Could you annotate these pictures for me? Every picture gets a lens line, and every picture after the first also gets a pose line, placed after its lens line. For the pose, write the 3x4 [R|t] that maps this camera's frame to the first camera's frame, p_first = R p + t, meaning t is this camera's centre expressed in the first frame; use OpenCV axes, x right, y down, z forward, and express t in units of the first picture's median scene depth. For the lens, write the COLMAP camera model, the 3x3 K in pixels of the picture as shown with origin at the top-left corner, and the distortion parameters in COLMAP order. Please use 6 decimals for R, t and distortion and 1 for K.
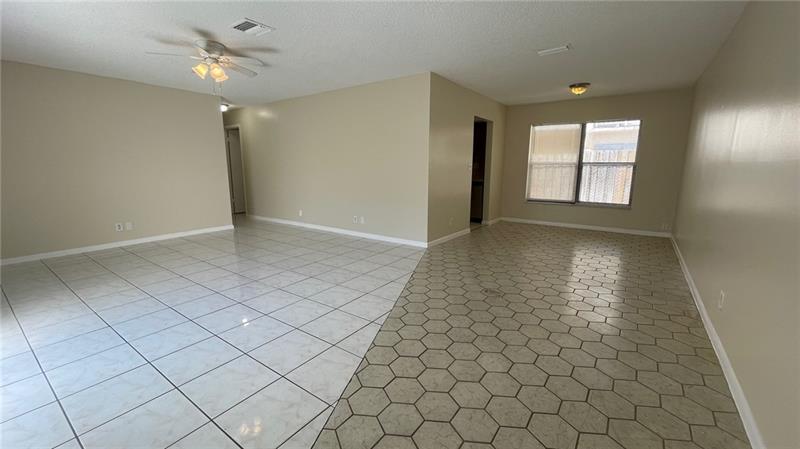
lens RADIAL K [[320.4, 0, 400.0], [0, 320.4, 224.5], [0, 0, 1]] dist [0.000886, 0.000265]
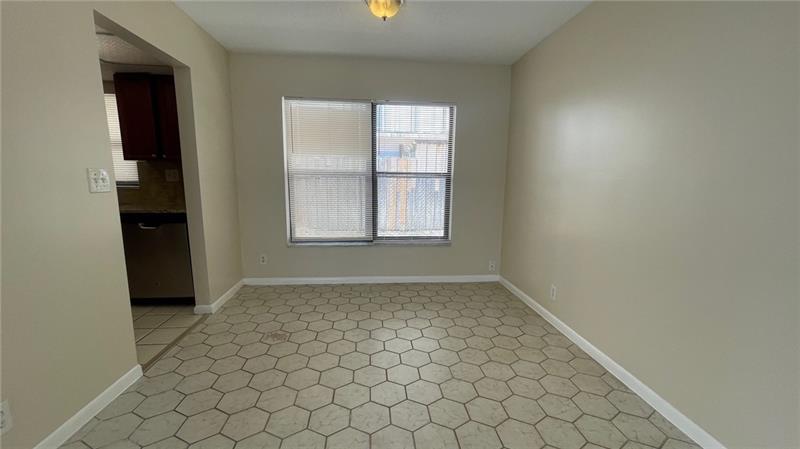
lens RADIAL K [[320.4, 0, 400.0], [0, 320.4, 224.5], [0, 0, 1]] dist [0.000886, 0.000265]
pose [[0.739351, -0.092137, 0.666987, 0.196826], [0.111368, 0.993683, 0.013815, -0.098339], [-0.664046, 0.064067, 0.744941, 0.529310]]
